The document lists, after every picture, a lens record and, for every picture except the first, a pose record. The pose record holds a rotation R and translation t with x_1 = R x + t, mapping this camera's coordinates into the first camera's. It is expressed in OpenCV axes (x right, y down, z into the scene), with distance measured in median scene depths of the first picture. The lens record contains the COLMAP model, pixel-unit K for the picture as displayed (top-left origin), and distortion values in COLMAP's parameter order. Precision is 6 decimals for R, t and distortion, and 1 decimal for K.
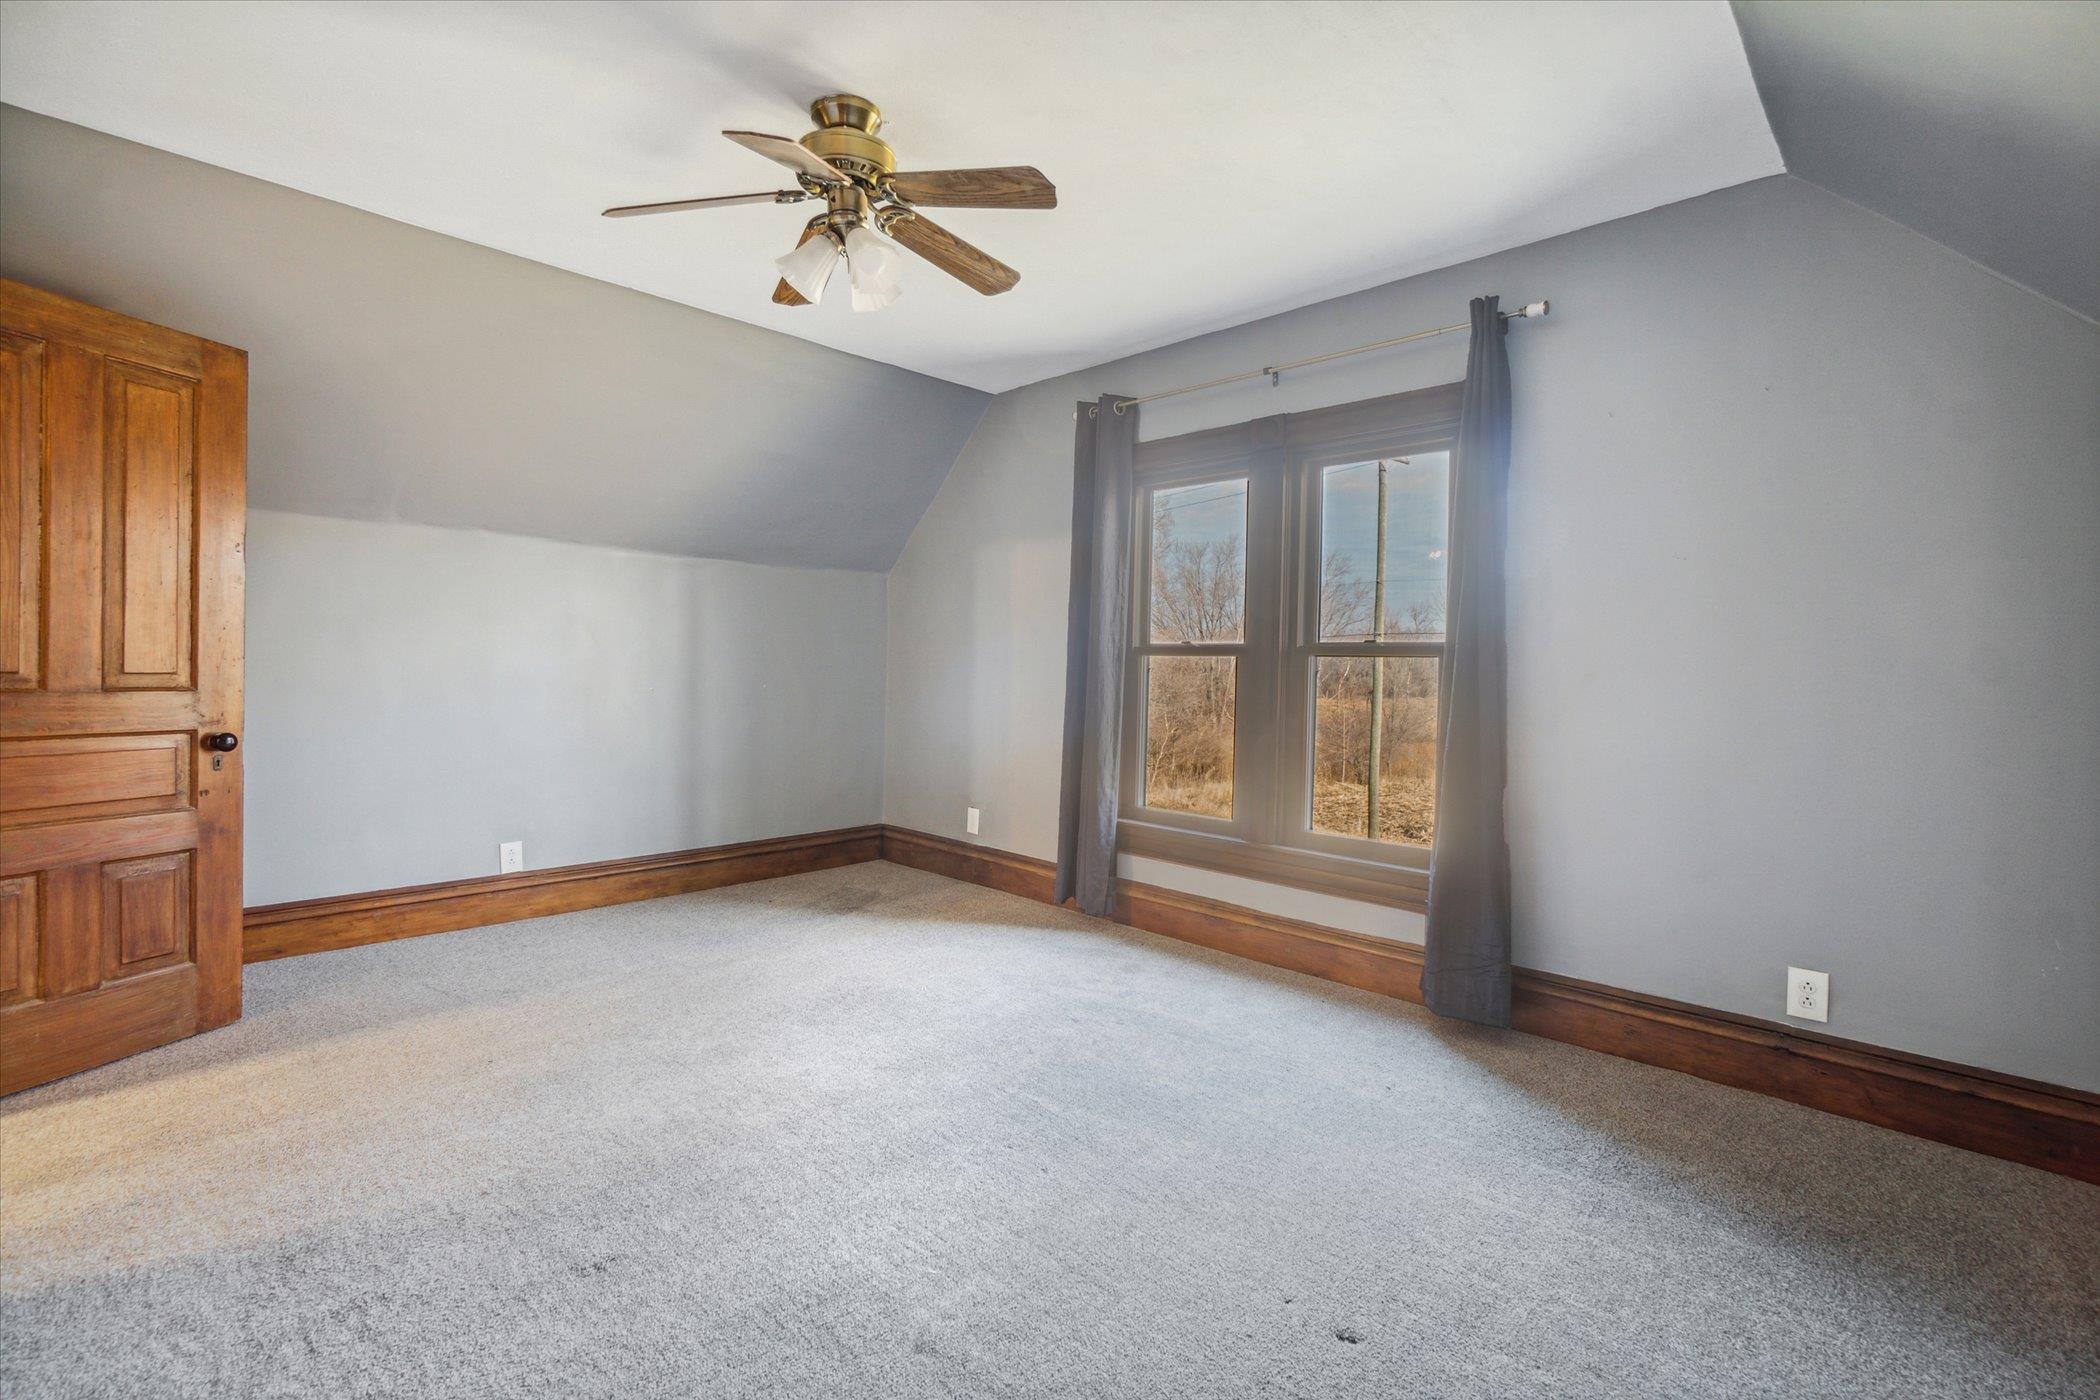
lens RADIAL K [[925.2, 0, 1038.7], [0, 925.2, 679.2], [0, 0, 1]] dist [0.000261, 0.000600]
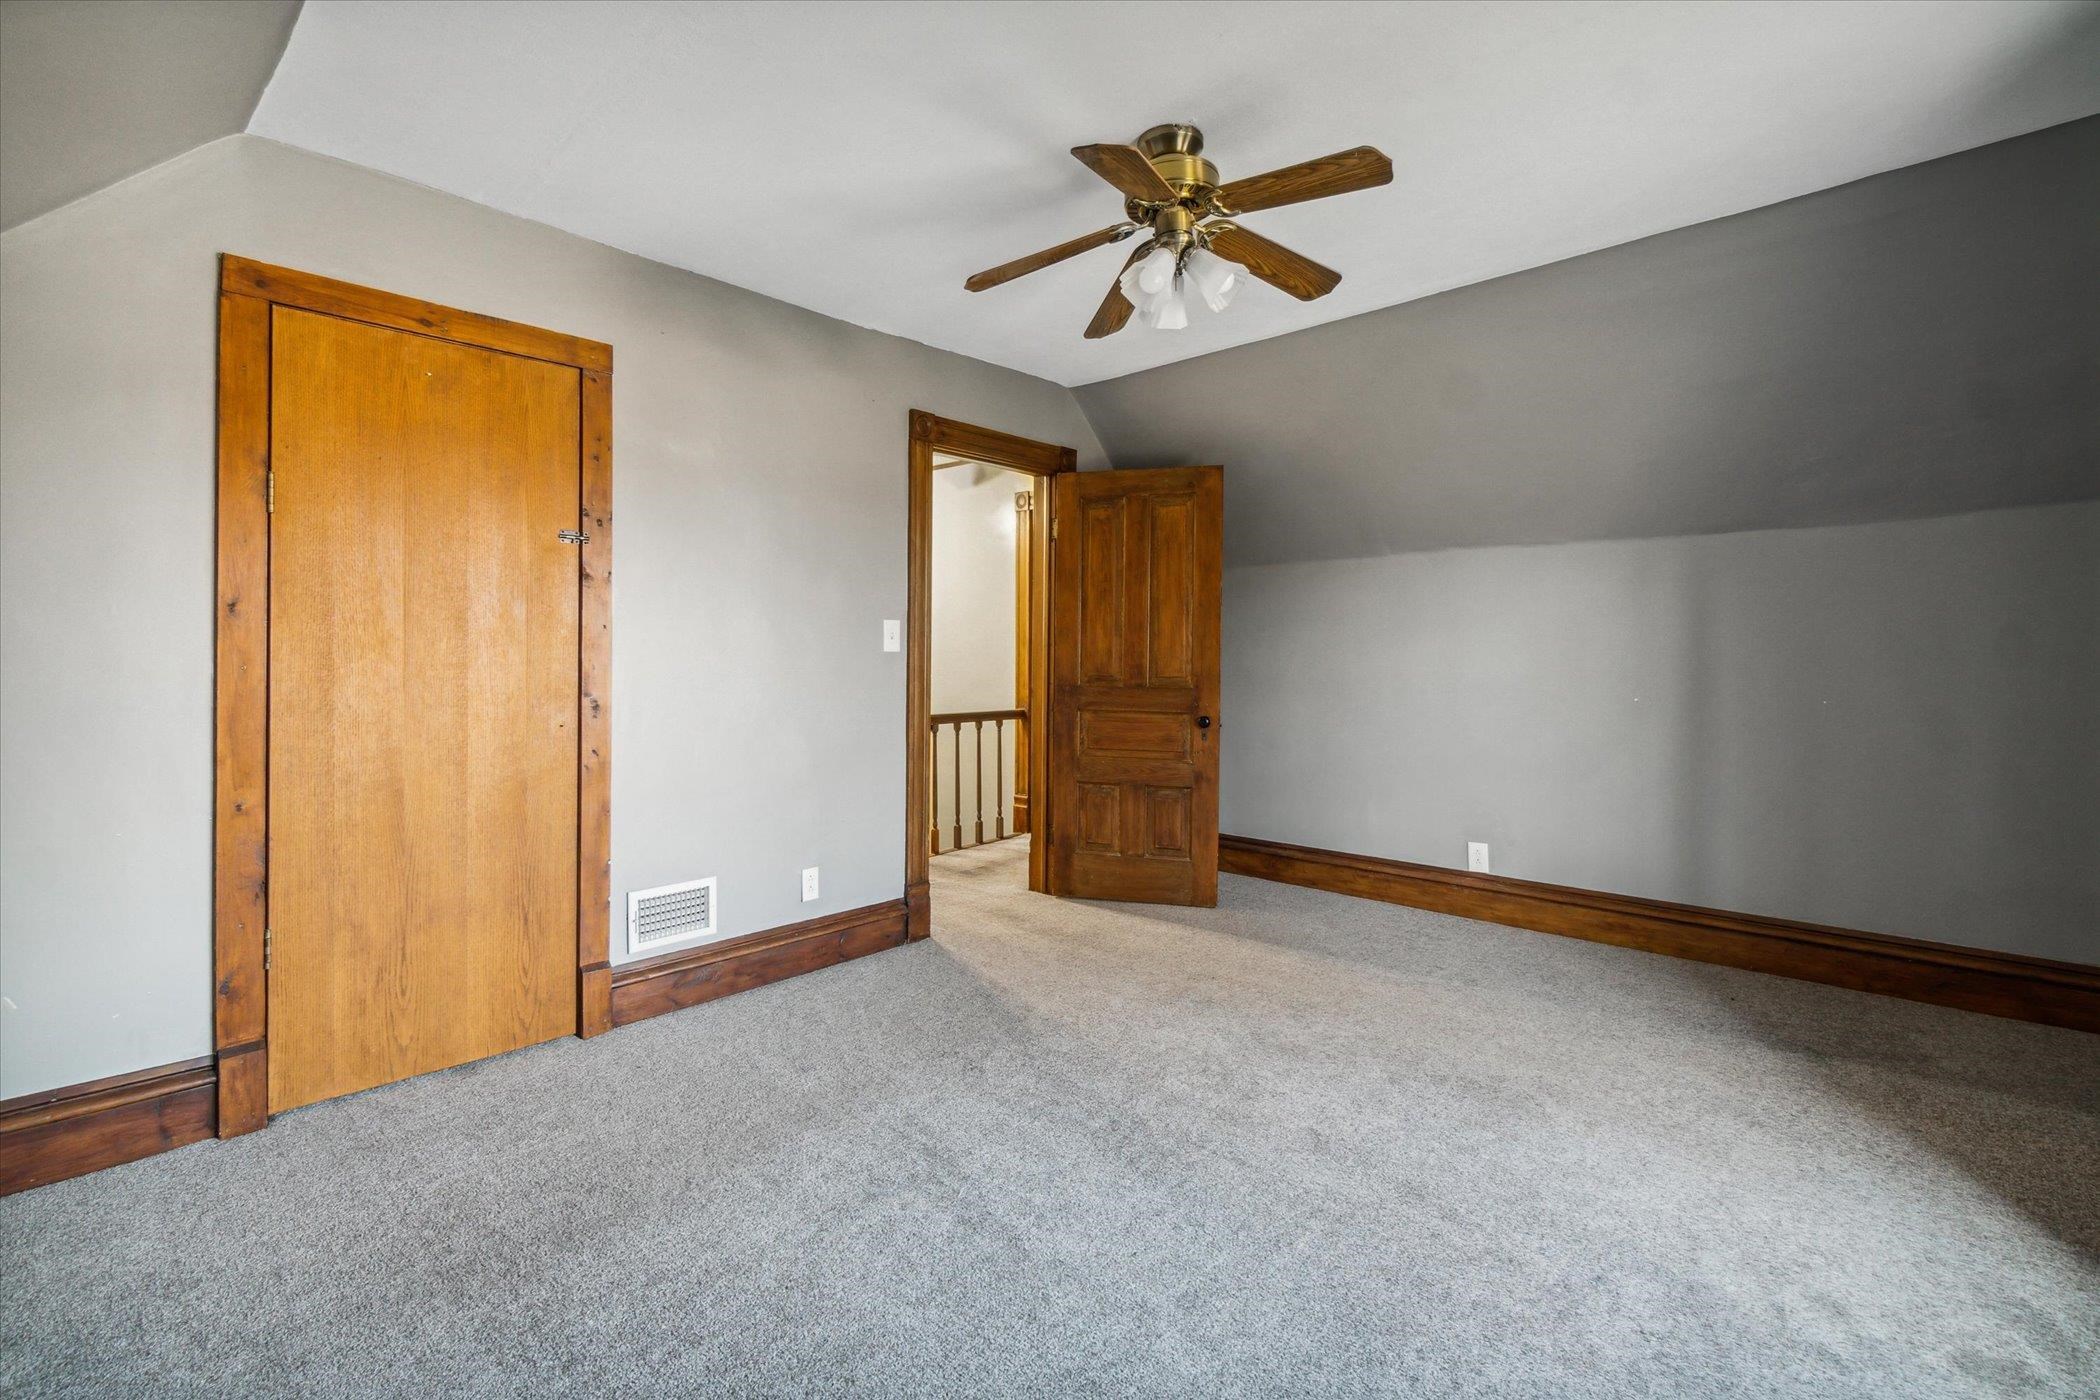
lens RADIAL K [[952.8, 0, 1044.9], [0, 952.8, 658.9], [0, 0, 1]] dist [0.014707, 0.000354]
pose [[0.021245, -0.018276, -0.999607, 0.582059], [-0.016071, 0.999697, -0.018619, -0.002619], [0.999645, 0.016460, 0.020945, 0.573668]]
